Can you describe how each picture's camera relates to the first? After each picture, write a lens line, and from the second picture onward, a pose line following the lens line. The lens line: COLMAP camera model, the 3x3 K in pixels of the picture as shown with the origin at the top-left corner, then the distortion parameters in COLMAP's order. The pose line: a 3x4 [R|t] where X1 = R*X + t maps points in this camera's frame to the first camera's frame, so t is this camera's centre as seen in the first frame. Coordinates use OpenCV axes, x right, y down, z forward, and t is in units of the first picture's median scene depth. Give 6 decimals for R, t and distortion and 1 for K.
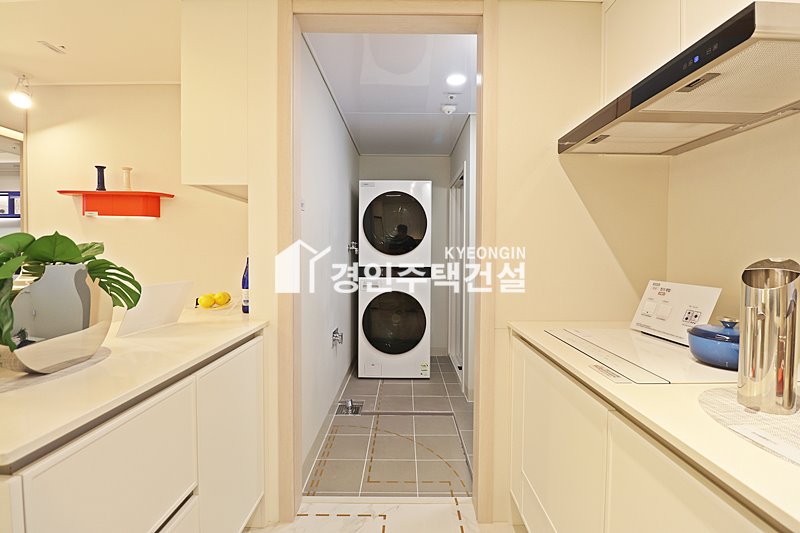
lens RADIAL K [[369.5, 0, 401.8], [0, 369.5, 261.9], [0, 0, 1]] dist [-0.010243, -0.007855]
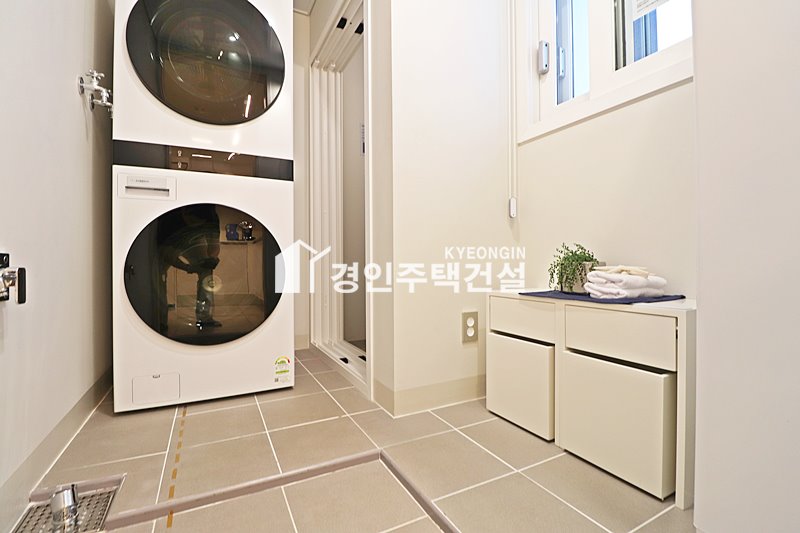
lens RADIAL K [[369.5, 0, 402.7], [0, 369.5, 266.4], [0, 0, 1]] dist [-0.010243, -0.007855]
pose [[0.880932, -0.009844, 0.473141, -0.027118], [0.020529, 0.999637, -0.017425, 0.168853], [-0.472798, 0.025063, 0.880815, 0.501414]]
